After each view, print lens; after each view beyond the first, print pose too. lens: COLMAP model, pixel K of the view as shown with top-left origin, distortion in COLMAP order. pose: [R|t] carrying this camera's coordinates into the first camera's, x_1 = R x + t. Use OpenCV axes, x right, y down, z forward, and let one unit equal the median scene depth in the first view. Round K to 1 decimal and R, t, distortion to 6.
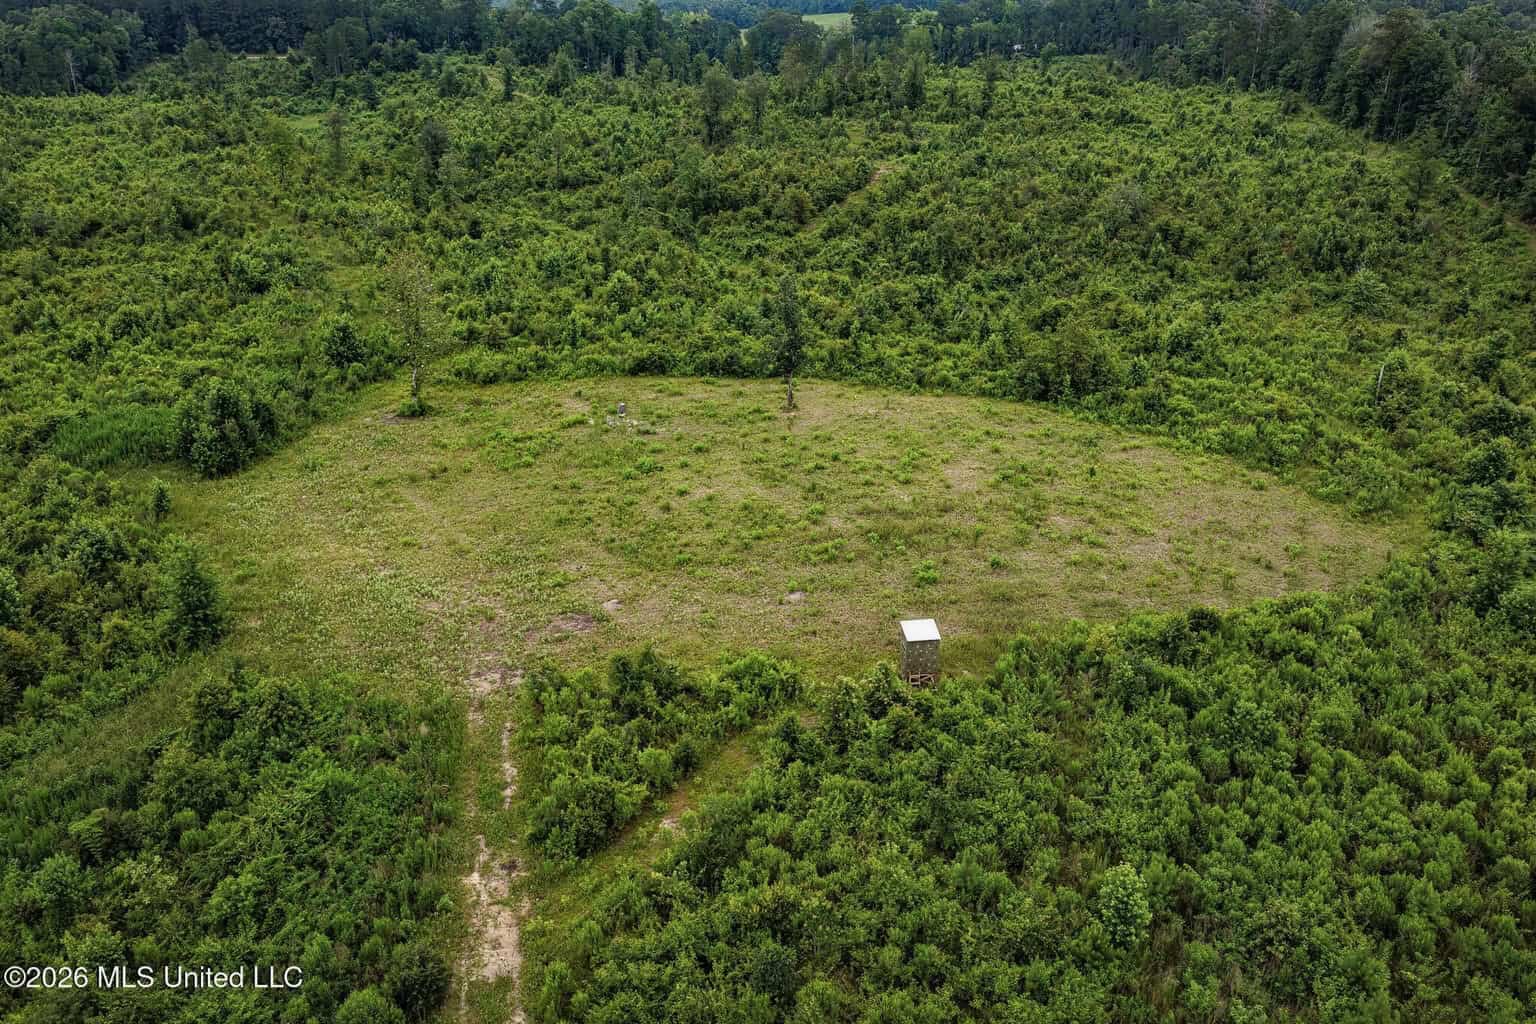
lens RADIAL K [[1278.3, 0, 768.9], [0, 1278.3, 511.9], [0, 0, 1]] dist [-0.010731, 0.027658]
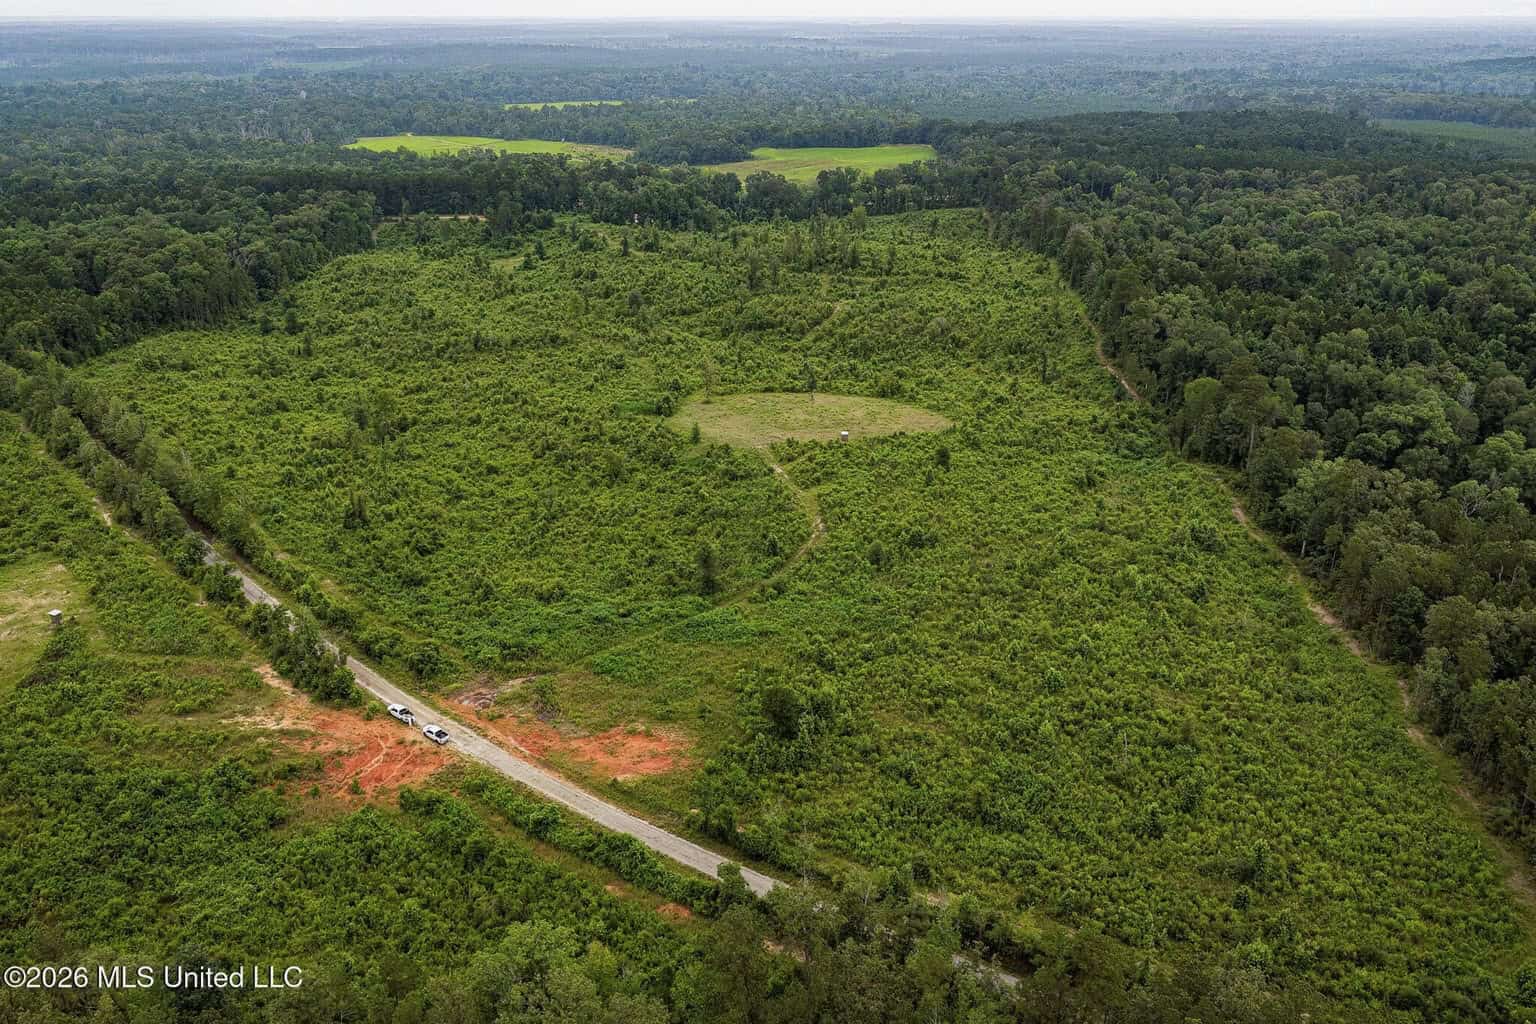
lens RADIAL K [[1278.3, 0, 767.3], [0, 1278.3, 511.2], [0, 0, 1]] dist [-0.010731, 0.027658]
pose [[0.999571, -0.014998, 0.025146, -0.112845], [0.016173, 0.998755, -0.047180, 0.220544], [-0.024407, 0.047566, 0.998570, -1.420042]]
